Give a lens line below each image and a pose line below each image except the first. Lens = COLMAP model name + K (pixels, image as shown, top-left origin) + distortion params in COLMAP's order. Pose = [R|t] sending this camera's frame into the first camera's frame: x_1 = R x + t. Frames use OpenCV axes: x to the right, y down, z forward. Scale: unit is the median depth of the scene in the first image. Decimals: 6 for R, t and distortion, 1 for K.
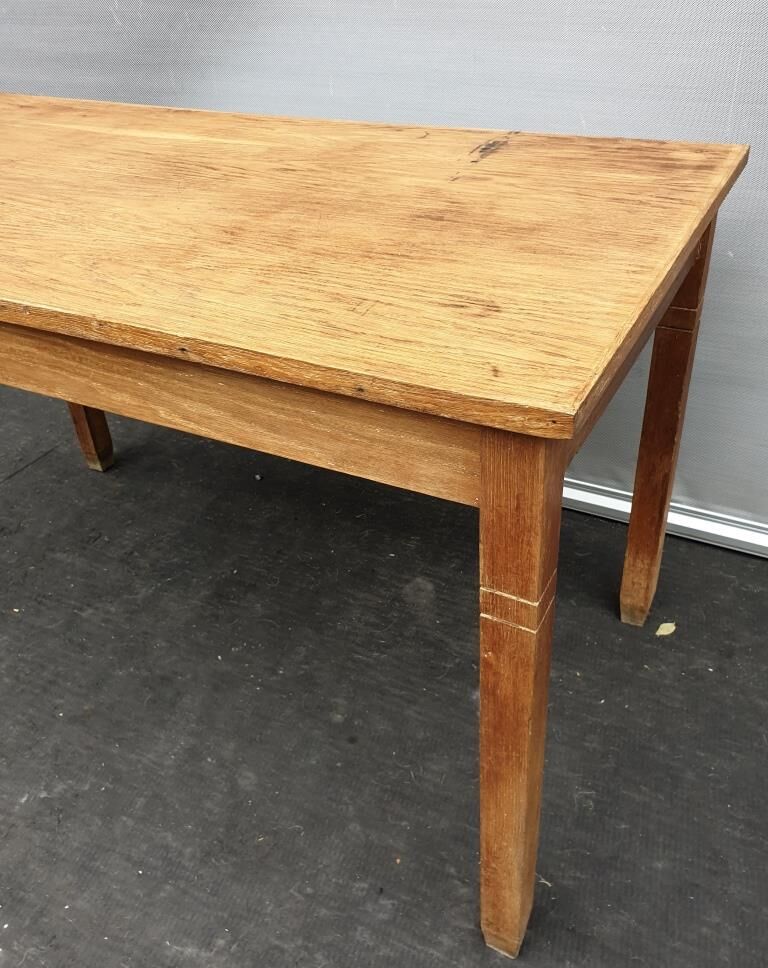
lens RADIAL K [[847.1, 0, 422.3], [0, 847.1, 466.1], [0, 0, 1]] dist [0.122814, -0.340294]
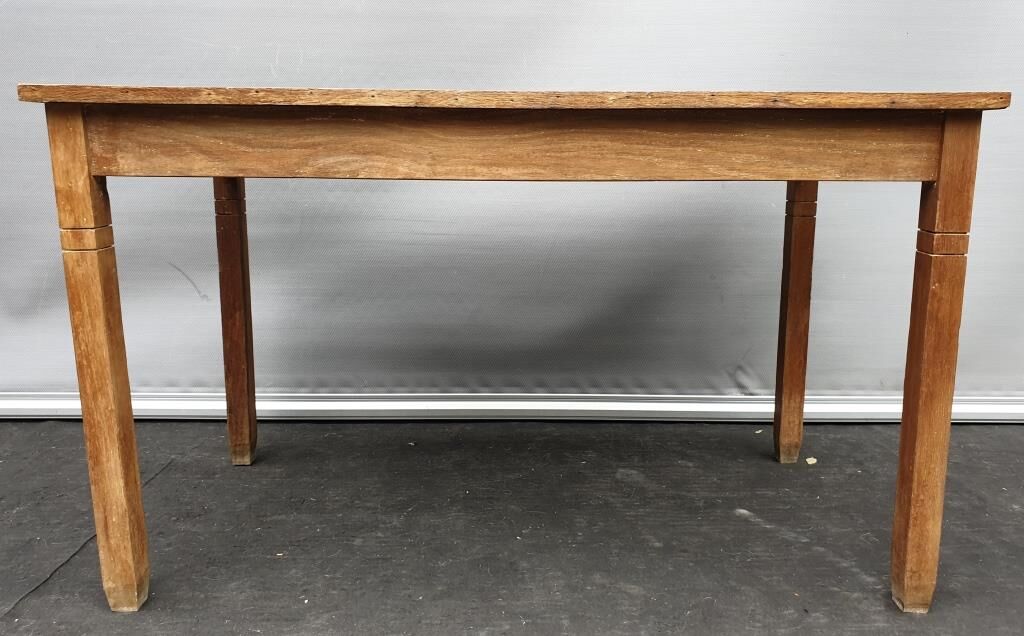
lens RADIAL K [[840.3, 0, 532.6], [0, 840.3, 273.7], [0, 0, 1]] dist [0.010124, 0.008398]
pose [[0.887280, -0.028698, 0.460337, -0.711584], [0.224339, 0.898900, -0.376366, 0.333108], [-0.402996, 0.437214, 0.804014, -0.004284]]
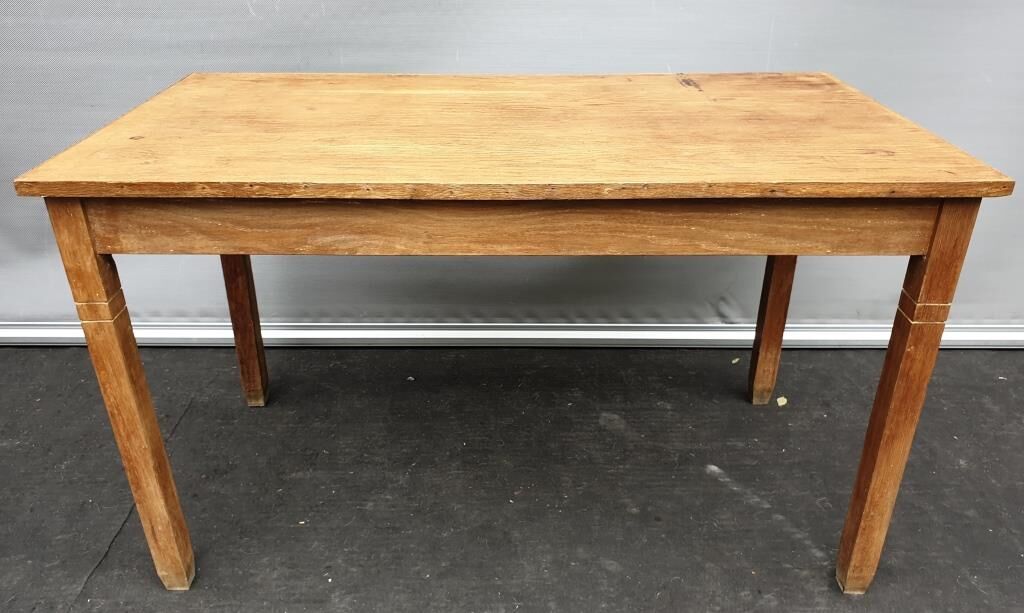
lens RADIAL K [[838.3, 0, 506.5], [0, 838.3, 302.2], [0, 0, 1]] dist [0.056959, -0.126446]
pose [[0.893901, -0.166268, 0.416289, -0.705210], [0.220401, 0.971683, -0.085174, 0.049420], [-0.390339, 0.167888, 0.905234, -0.127987]]
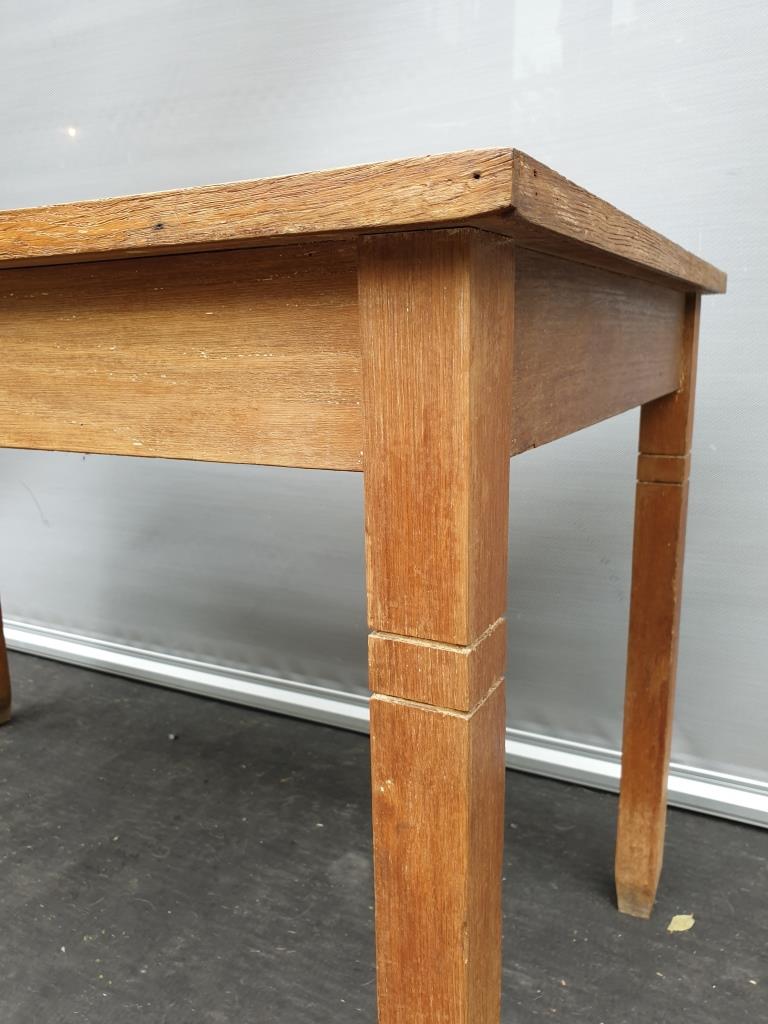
lens RADIAL K [[817.8, 0, 399.3], [0, 817.8, 522.1], [0, 0, 1]] dist [-0.048010, 0.091835]
pose [[0.999692, 0.022271, -0.010910, 0.045721], [-0.024706, 0.932523, -0.360264, 0.131023], [0.002151, 0.360422, 0.932787, 0.235236]]
